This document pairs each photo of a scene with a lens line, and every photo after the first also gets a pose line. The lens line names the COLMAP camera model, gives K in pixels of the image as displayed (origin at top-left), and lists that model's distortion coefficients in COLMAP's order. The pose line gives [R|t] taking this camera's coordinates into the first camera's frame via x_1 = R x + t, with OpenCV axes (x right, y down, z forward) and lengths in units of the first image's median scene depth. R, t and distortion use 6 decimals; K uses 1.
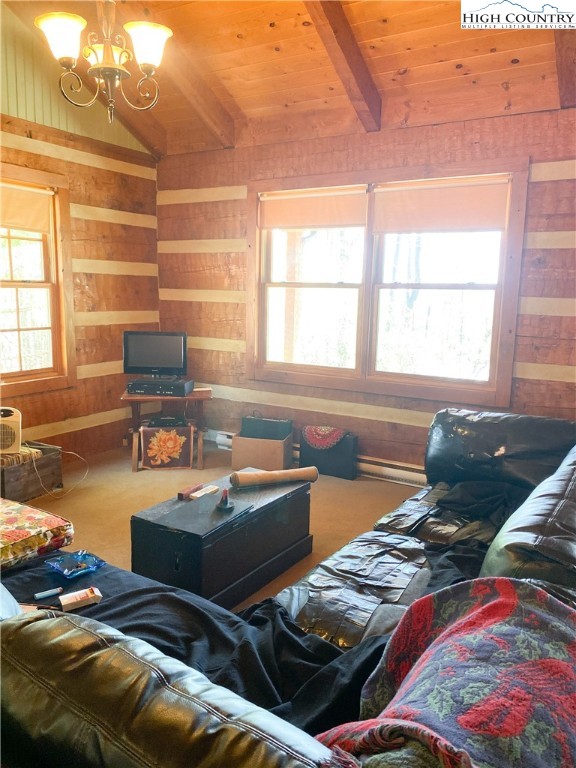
lens RADIAL K [[596.8, 0, 288.0], [0, 596.8, 384.0], [0, 0, 1]] dist [0.097751, -0.085584]
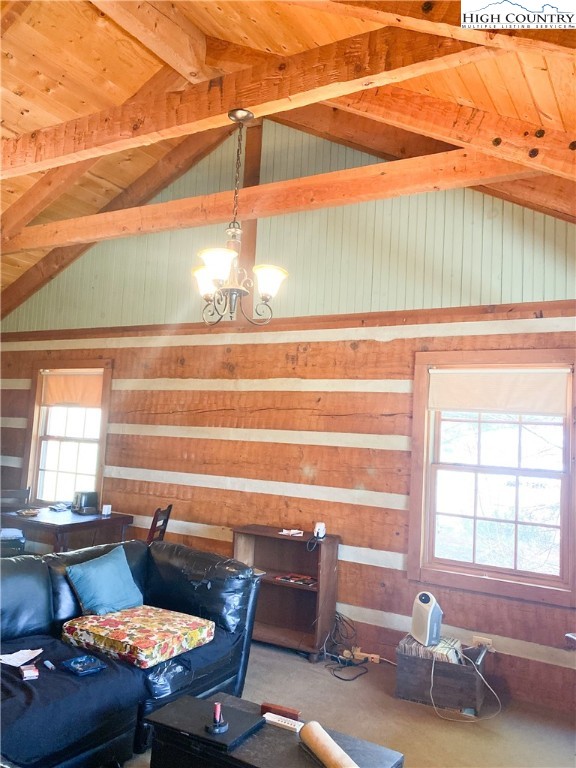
lens RADIAL K [[635.3, 0, 288.0], [0, 635.3, 384.0], [0, 0, 1]] dist [0.005654, -0.058005]
pose [[0.018956, -0.117869, -0.992848, 0.534841], [-0.220616, 0.968057, -0.119138, -0.107093], [0.975176, 0.221297, -0.007653, 0.668751]]
